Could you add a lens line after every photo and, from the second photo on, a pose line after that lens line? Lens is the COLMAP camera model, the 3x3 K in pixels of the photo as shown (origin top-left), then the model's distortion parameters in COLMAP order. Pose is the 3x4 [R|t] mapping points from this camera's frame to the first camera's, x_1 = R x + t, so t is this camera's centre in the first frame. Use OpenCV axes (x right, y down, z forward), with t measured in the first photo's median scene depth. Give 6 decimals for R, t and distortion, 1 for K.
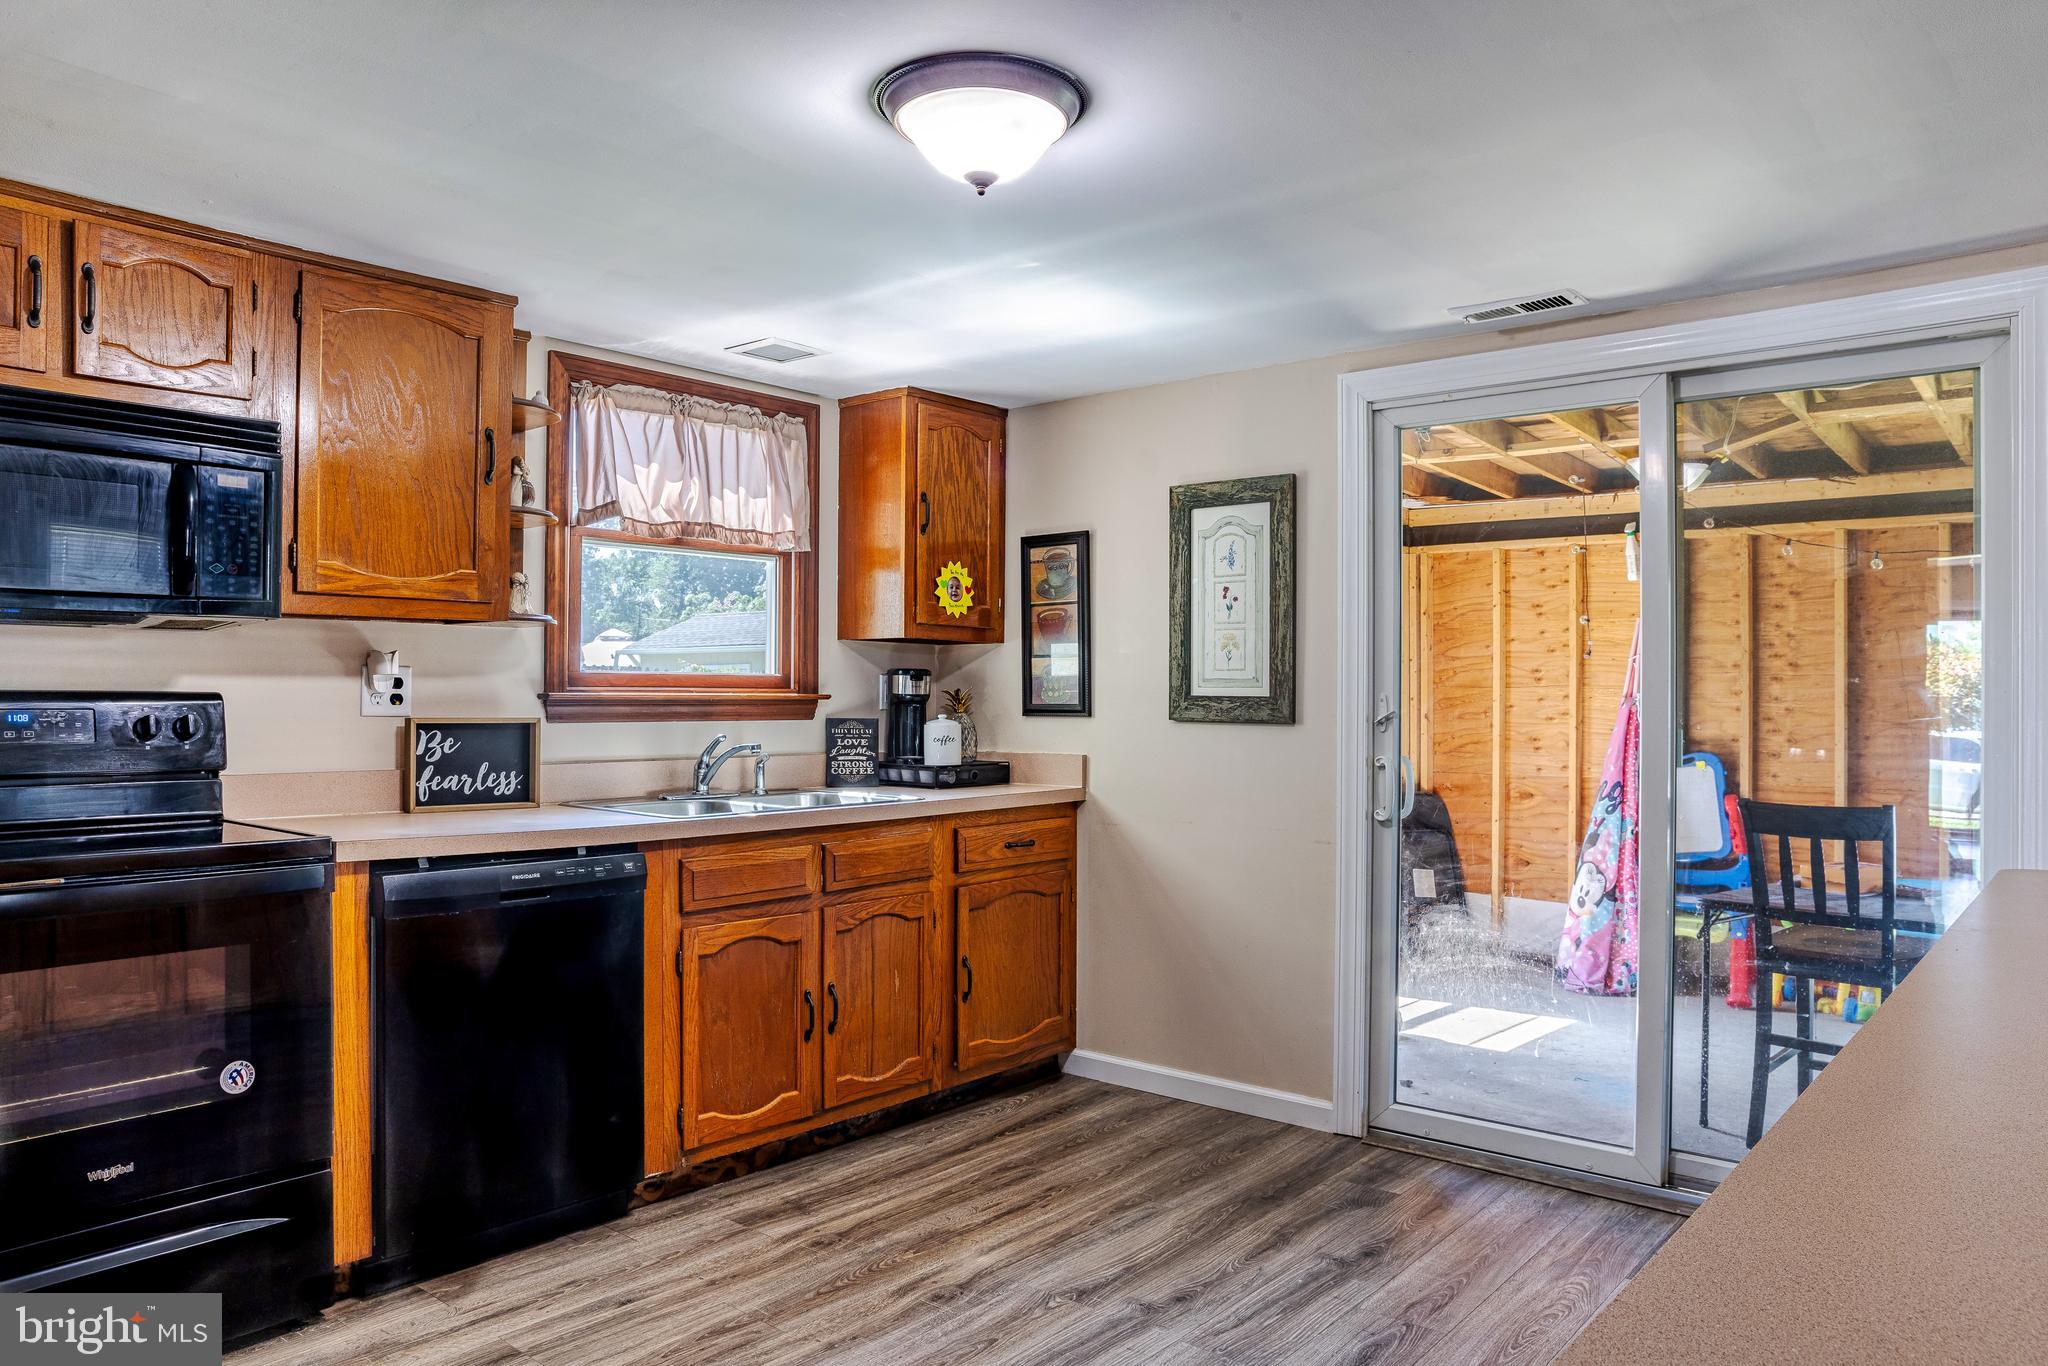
lens RADIAL K [[1397.5, 0, 1036.6], [0, 1397.5, 685.6], [0, 0, 1]] dist [-0.117342, 0.105697]
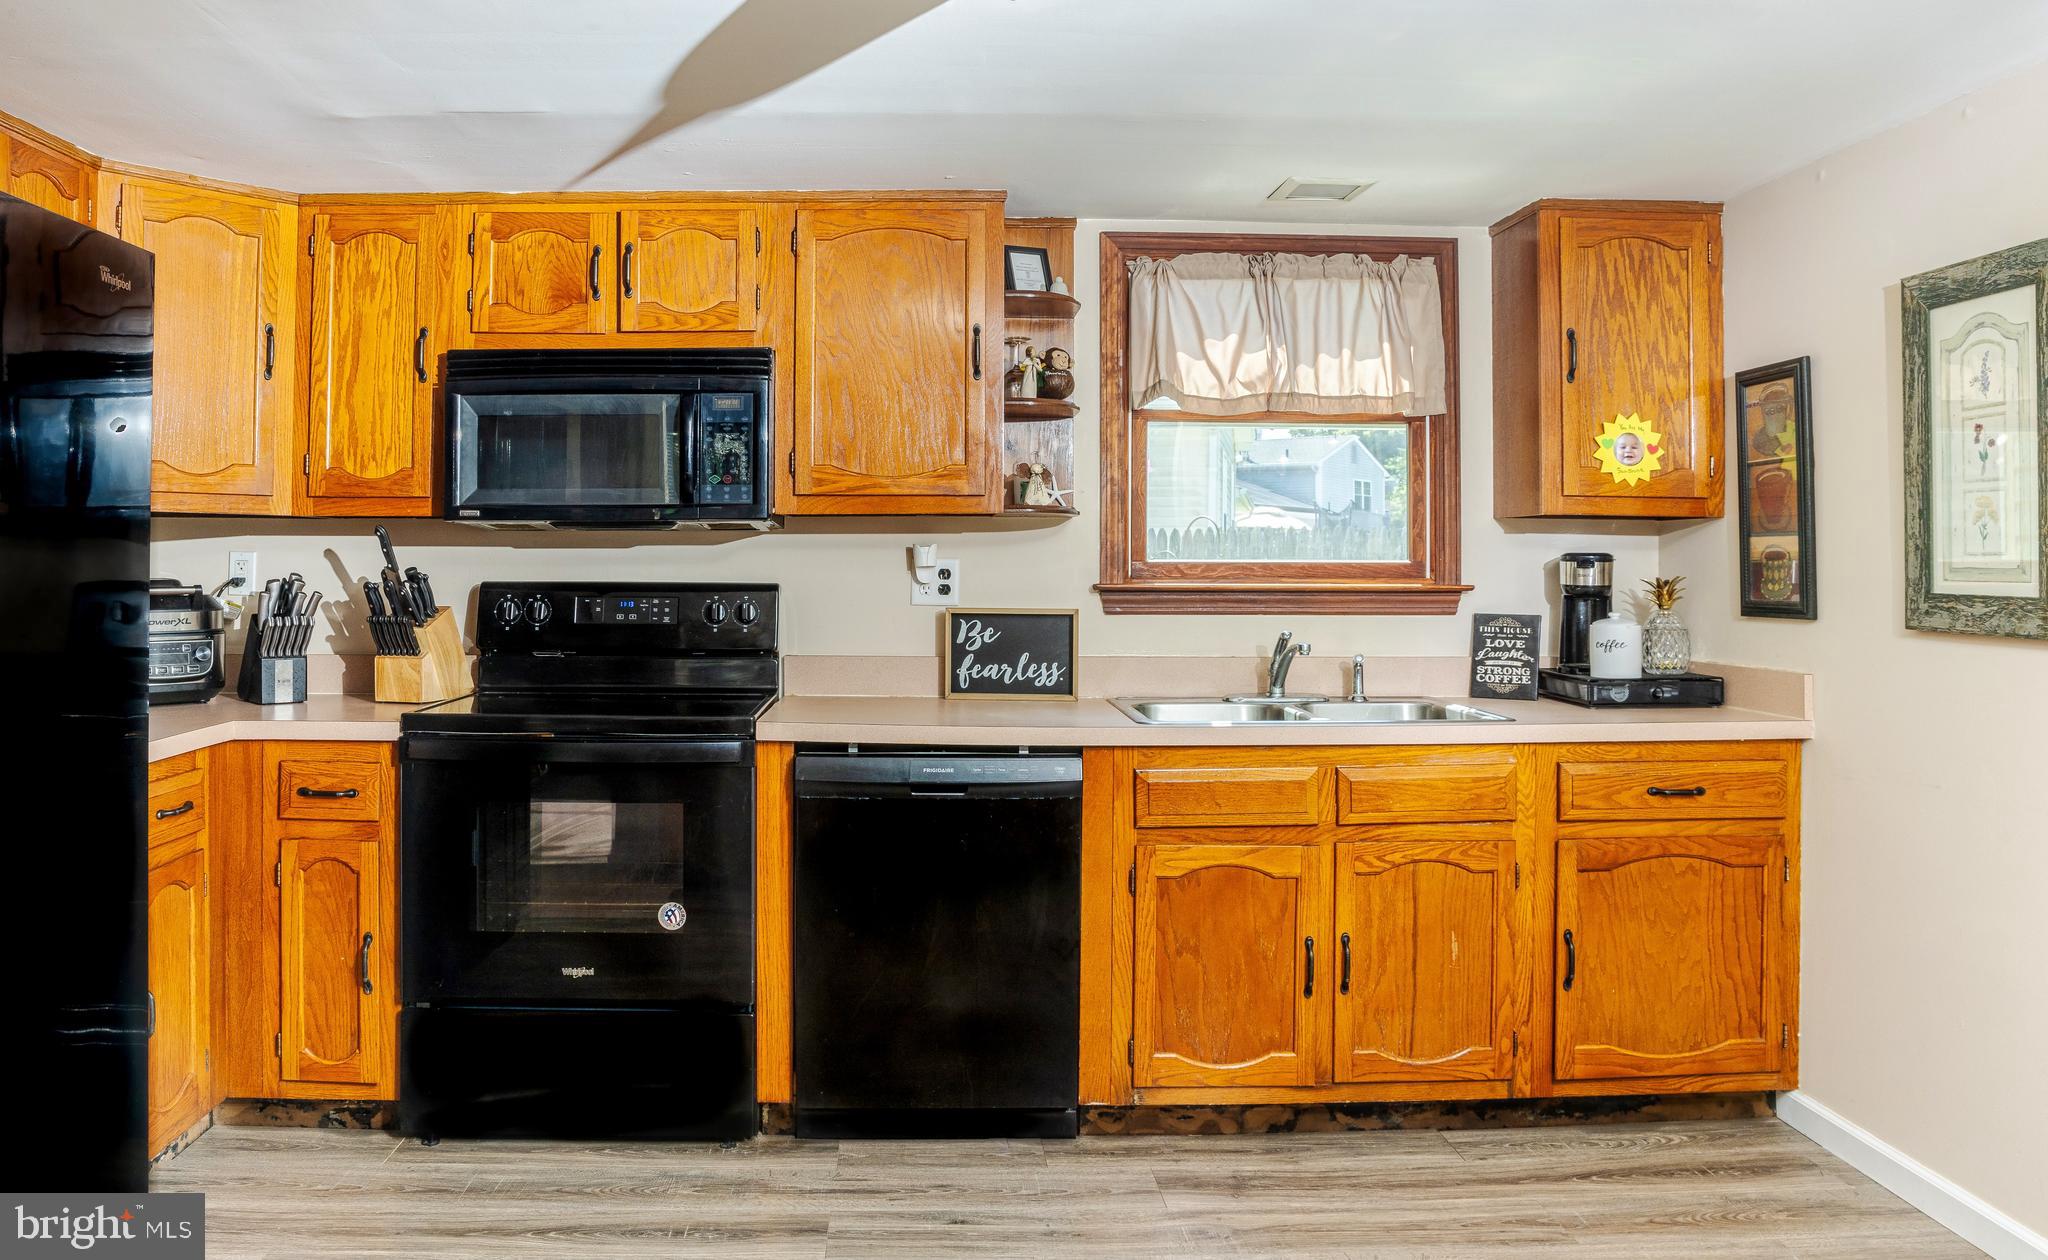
lens RADIAL K [[1441.5, 0, 941.0], [0, 1441.5, 534.6], [0, 0, 1]] dist [-0.090870, 0.051406]
pose [[0.656724, -0.015406, -0.753973, 0.350341], [0.003669, 0.999845, -0.017234, -0.012647], [0.754122, 0.008552, 0.656679, 0.255242]]
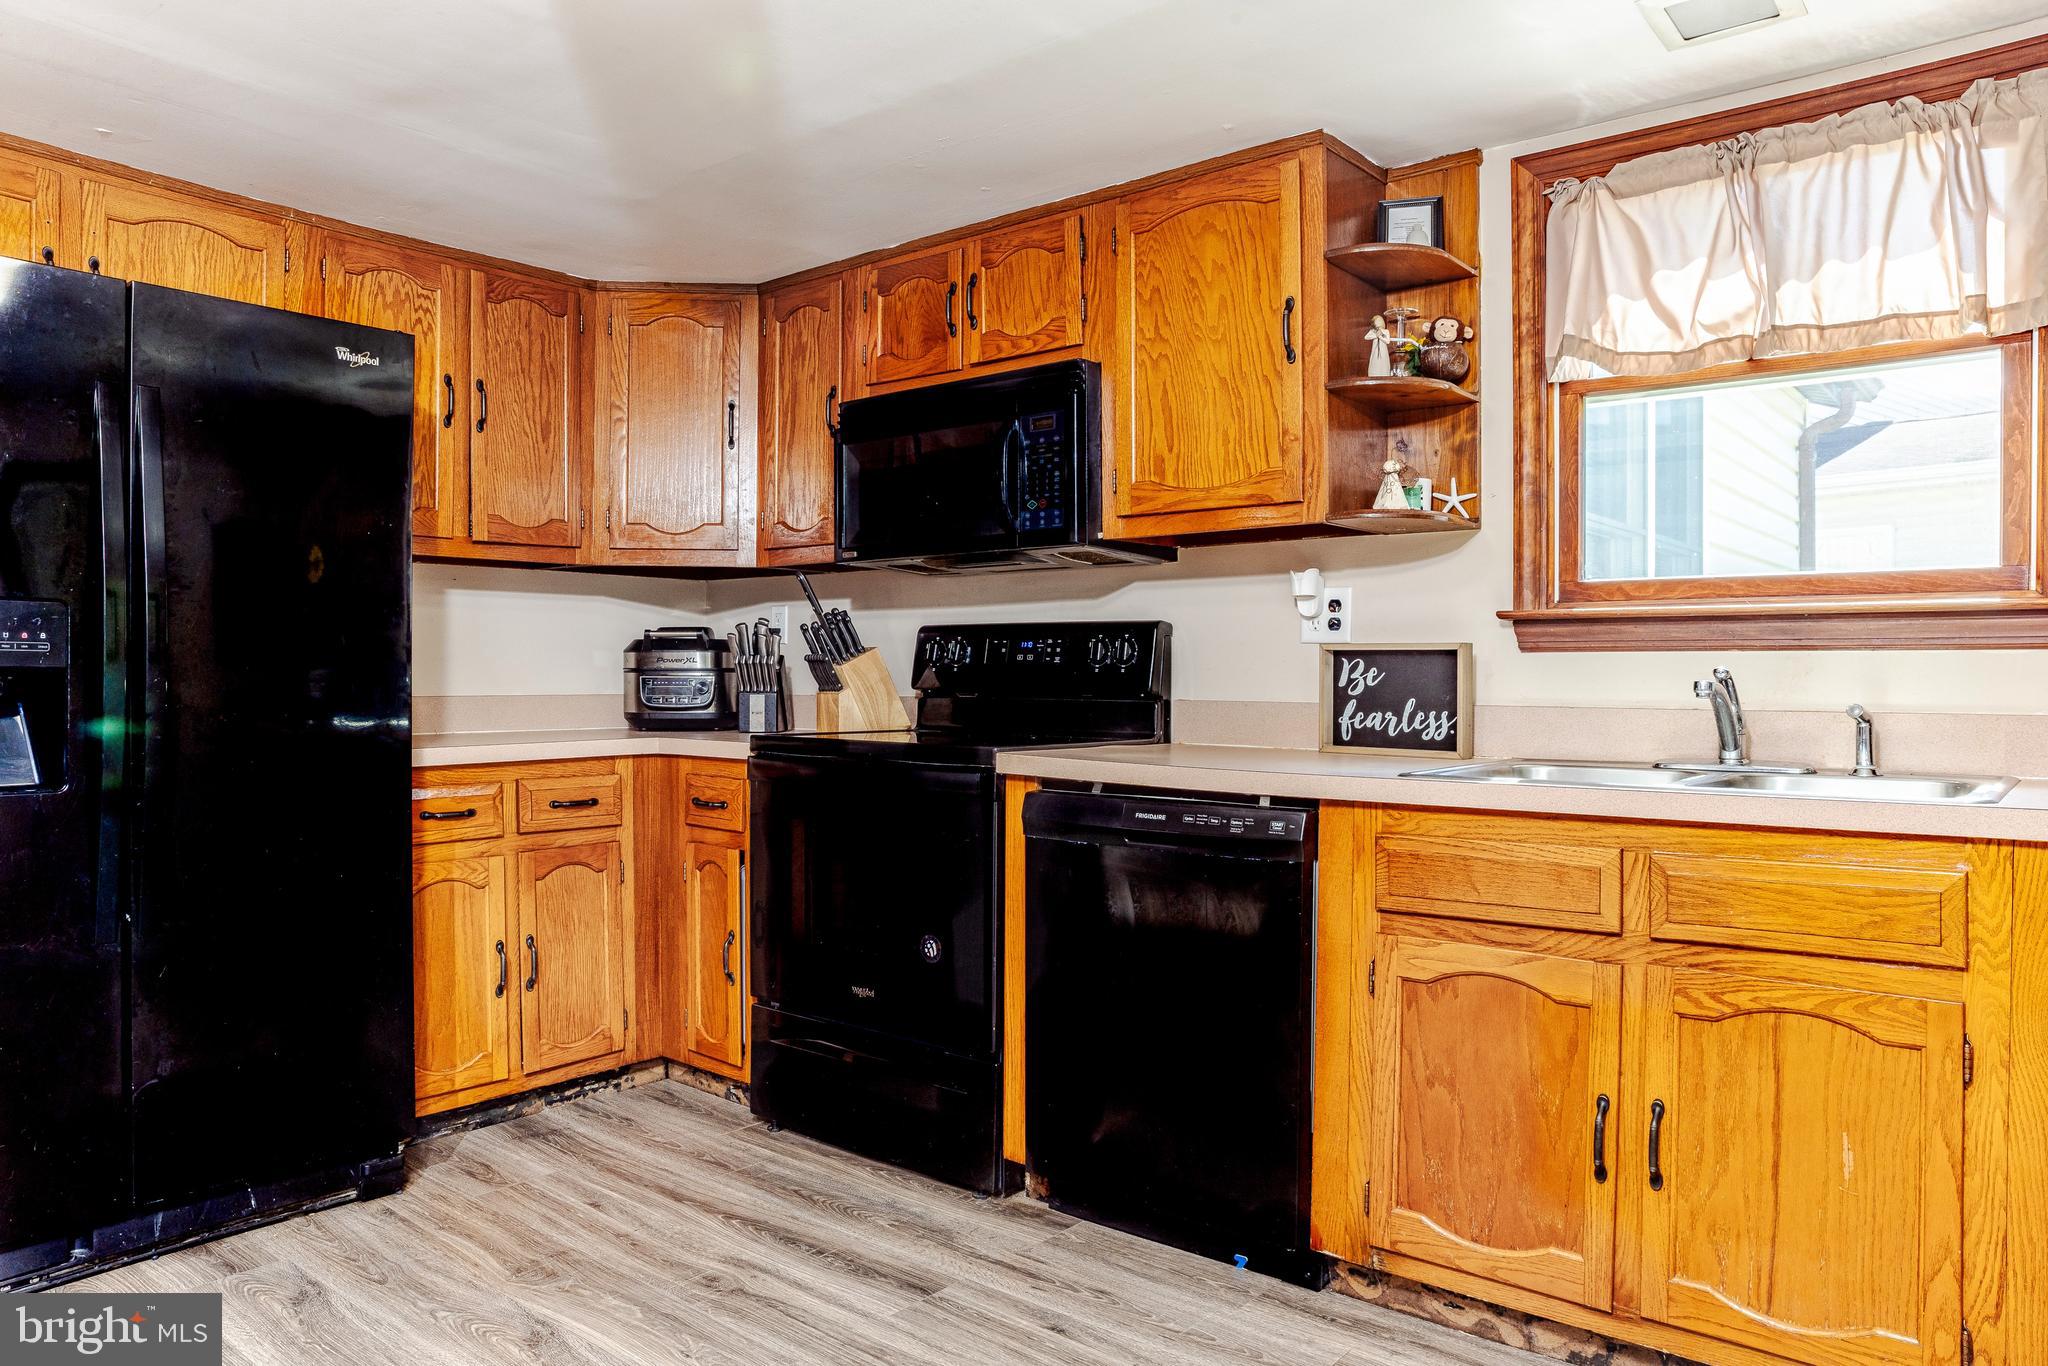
lens RADIAL K [[1397.5, 0, 1036.6], [0, 1397.5, 685.6], [0, 0, 1]] dist [-0.117342, 0.105697]
pose [[0.010292, 0.002649, -0.999944, 0.411408], [0.001527, 0.999995, 0.002665, 0.044967], [0.999946, -0.001554, 0.010288, 0.757886]]
